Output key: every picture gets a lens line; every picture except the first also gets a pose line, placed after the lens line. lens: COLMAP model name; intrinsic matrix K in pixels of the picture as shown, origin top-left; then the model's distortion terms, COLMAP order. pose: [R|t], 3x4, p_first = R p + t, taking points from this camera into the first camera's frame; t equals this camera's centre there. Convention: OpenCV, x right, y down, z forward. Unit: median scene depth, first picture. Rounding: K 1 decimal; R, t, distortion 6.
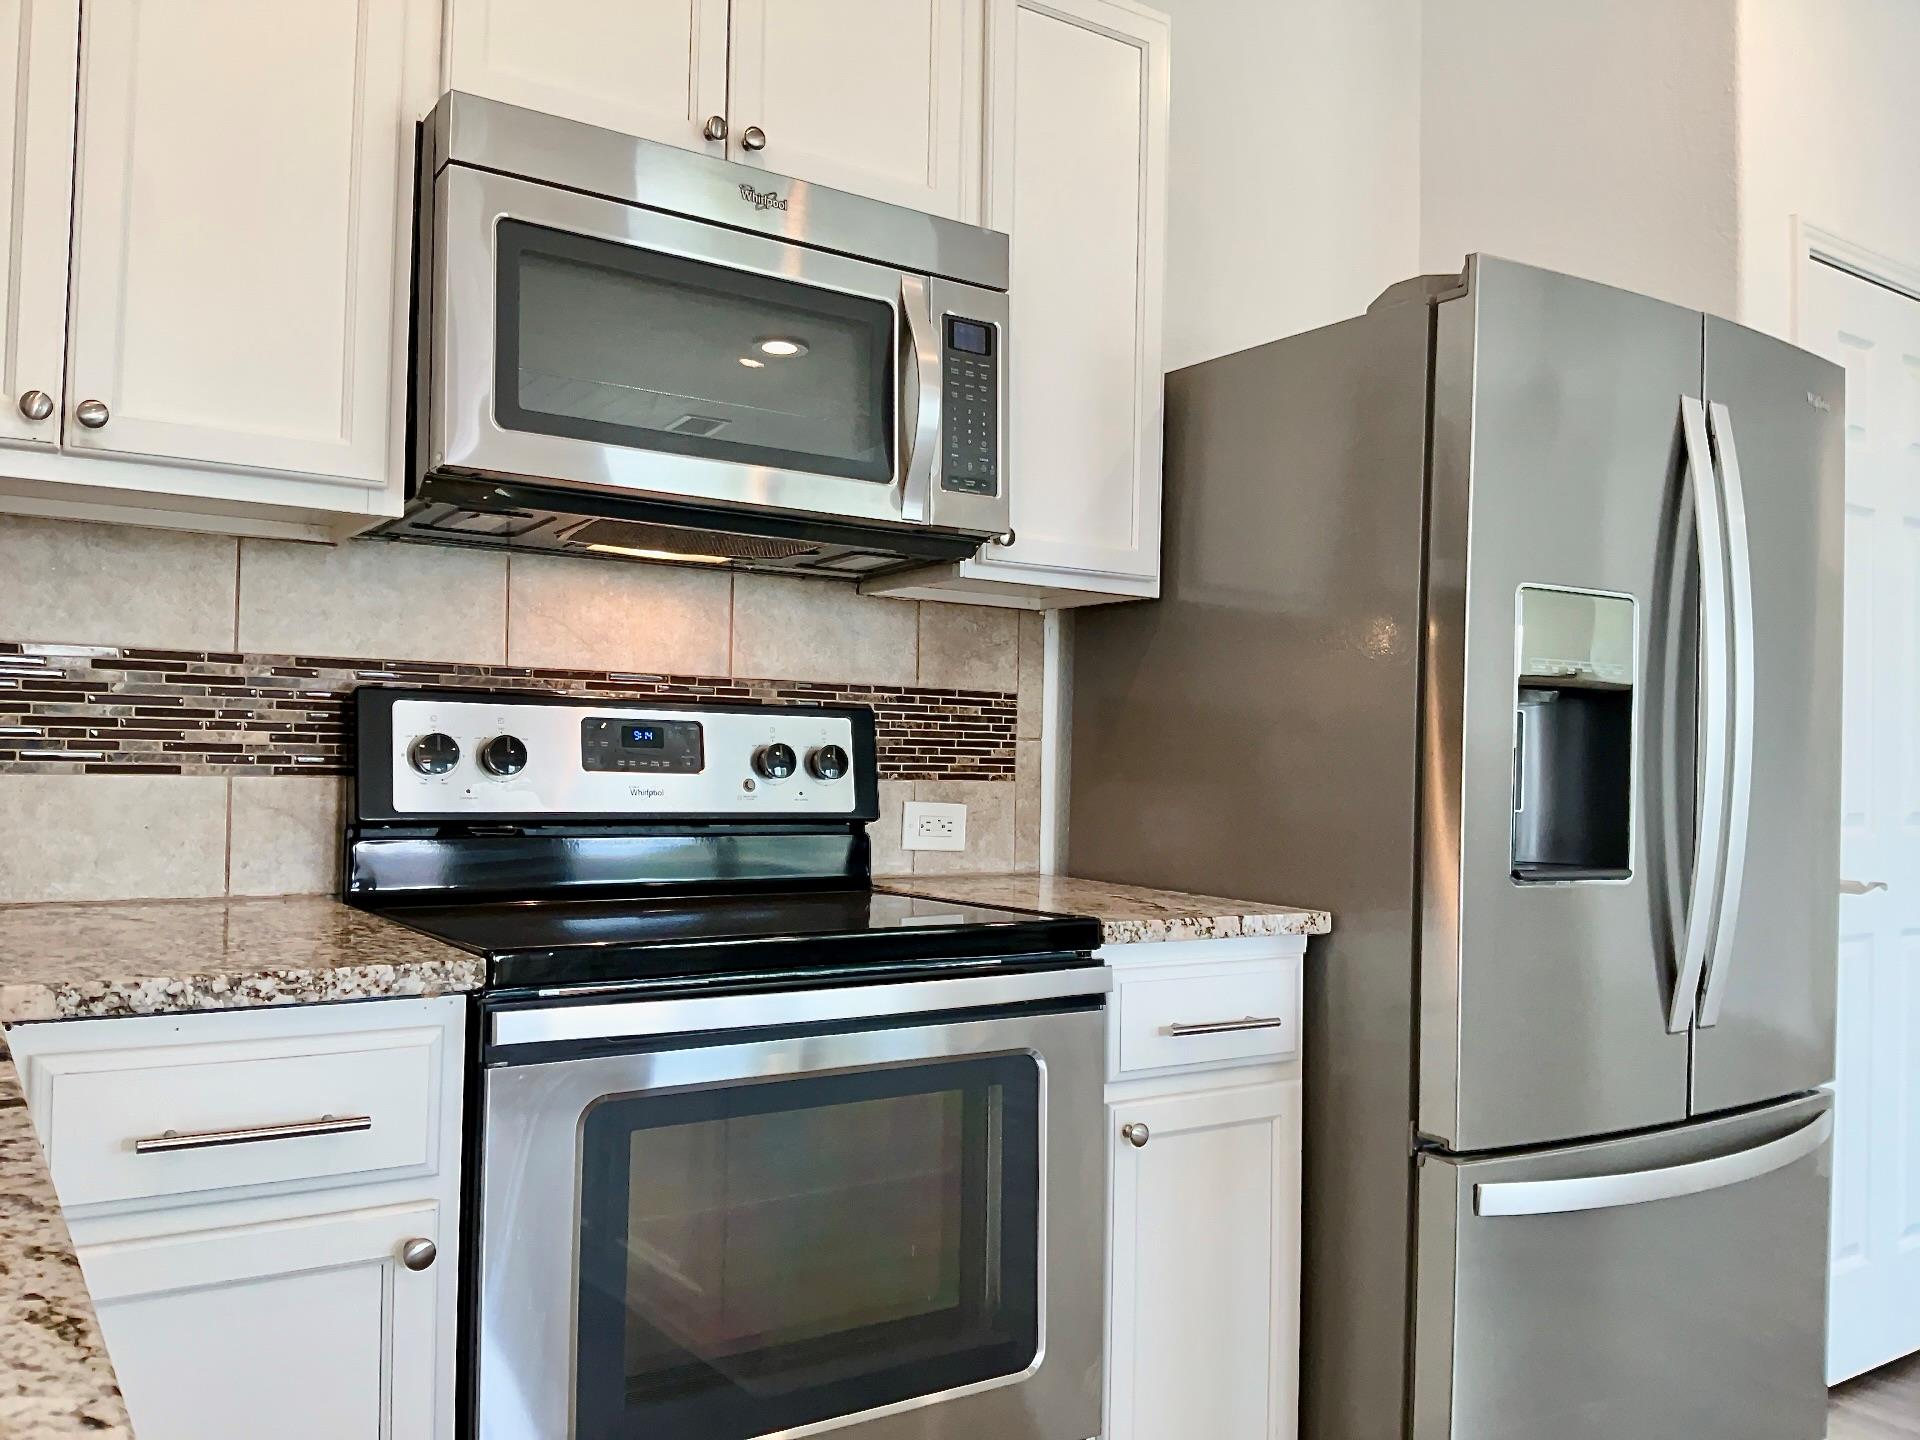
lens RADIAL K [[1529.2, 0, 960.0], [0, 1529.2, 720.0], [0, 0, 1]] dist [0.149517, -0.303024]
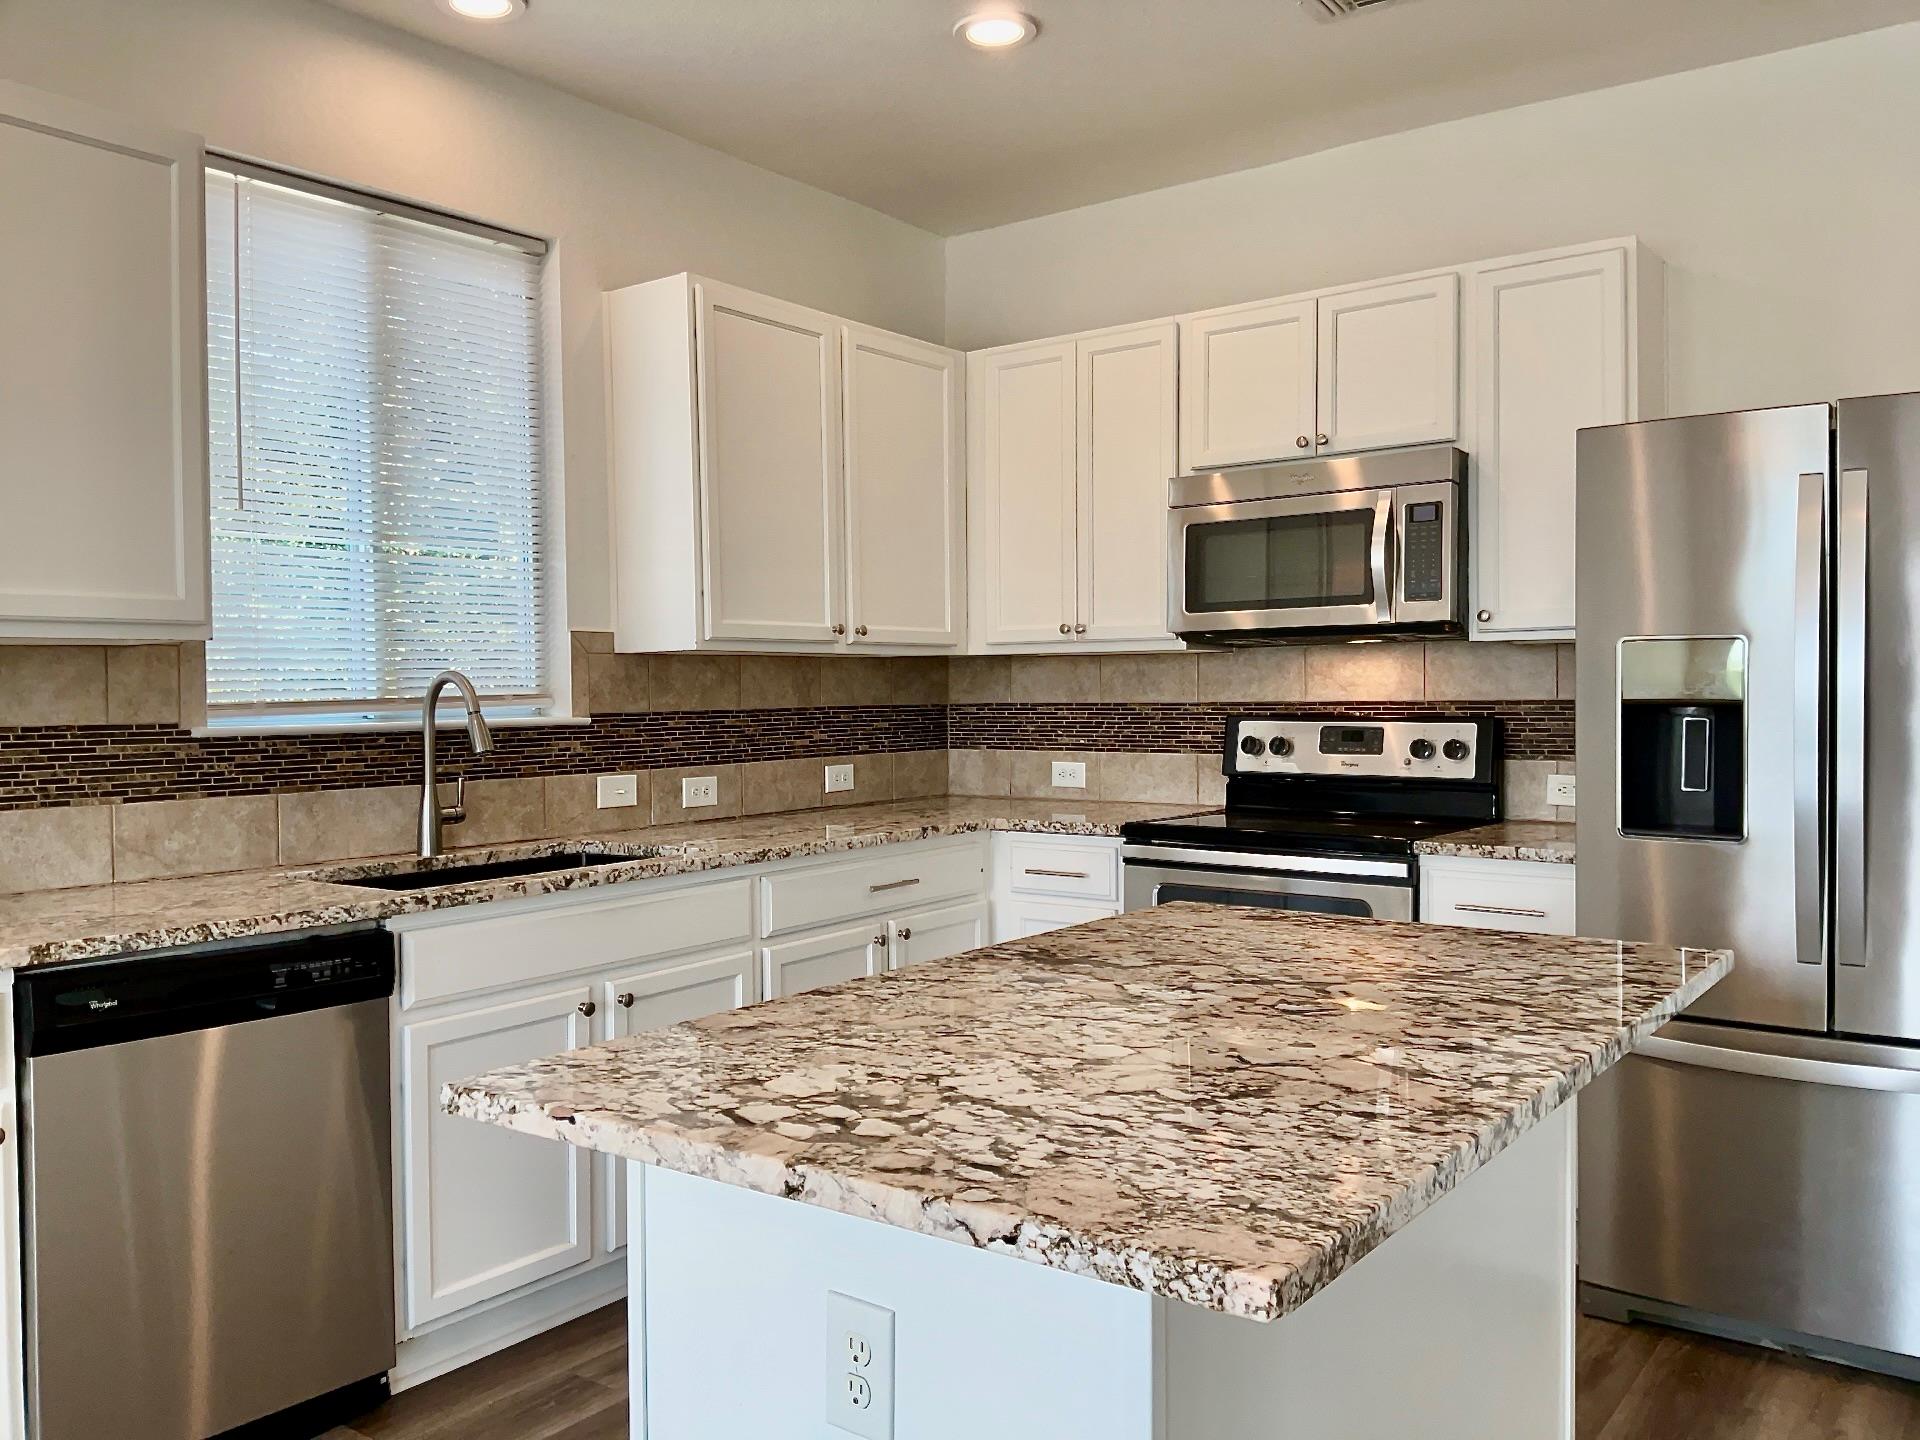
lens RADIAL K [[1529.2, 0, 960.0], [0, 1529.2, 720.0], [0, 0, 1]] dist [0.149517, -0.303024]
pose [[0.325043, -0.007087, -0.945673, 1.517784], [0.037682, 0.999275, 0.005463, -0.039351], [0.944948, -0.037411, 0.325075, -0.096246]]
